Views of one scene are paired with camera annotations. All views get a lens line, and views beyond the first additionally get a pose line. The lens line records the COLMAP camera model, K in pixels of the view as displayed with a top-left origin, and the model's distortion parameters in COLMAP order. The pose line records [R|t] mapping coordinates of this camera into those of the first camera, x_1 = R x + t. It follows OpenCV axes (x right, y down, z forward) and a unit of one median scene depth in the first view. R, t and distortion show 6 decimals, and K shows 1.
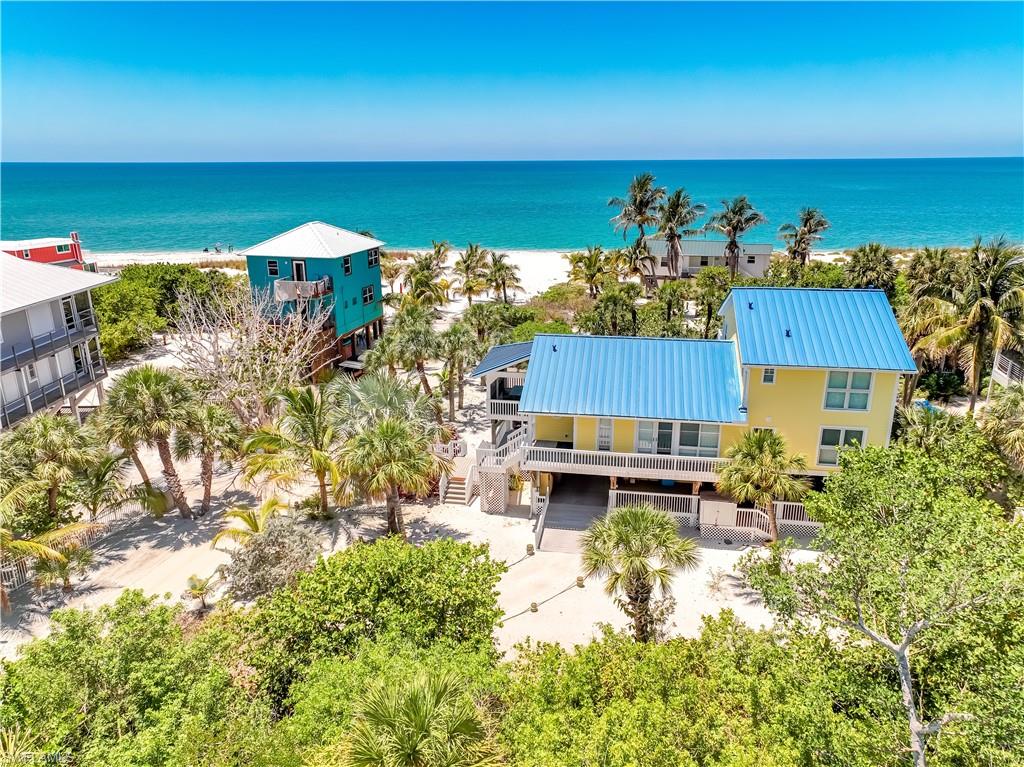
lens RADIAL K [[720.5, 0, 513.5], [0, 720.5, 384.0], [0, 0, 1]] dist [-0.002353, 0.020795]
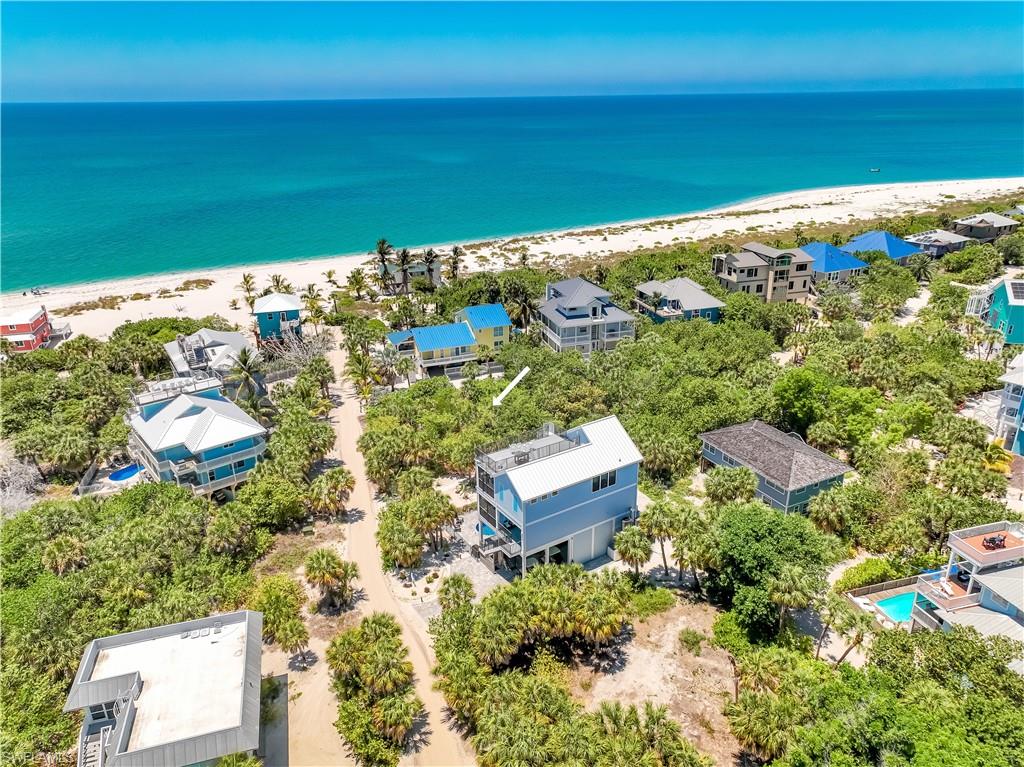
lens RADIAL K [[720.5, 0, 513.5], [0, 720.5, 384.0], [0, 0, 1]] dist [-0.002353, 0.020795]
pose [[0.857914, -0.198387, 0.473948, -1.233717], [0.162440, 0.979862, 0.116116, -0.134318], [-0.487440, -0.022630, 0.872863, -2.211123]]
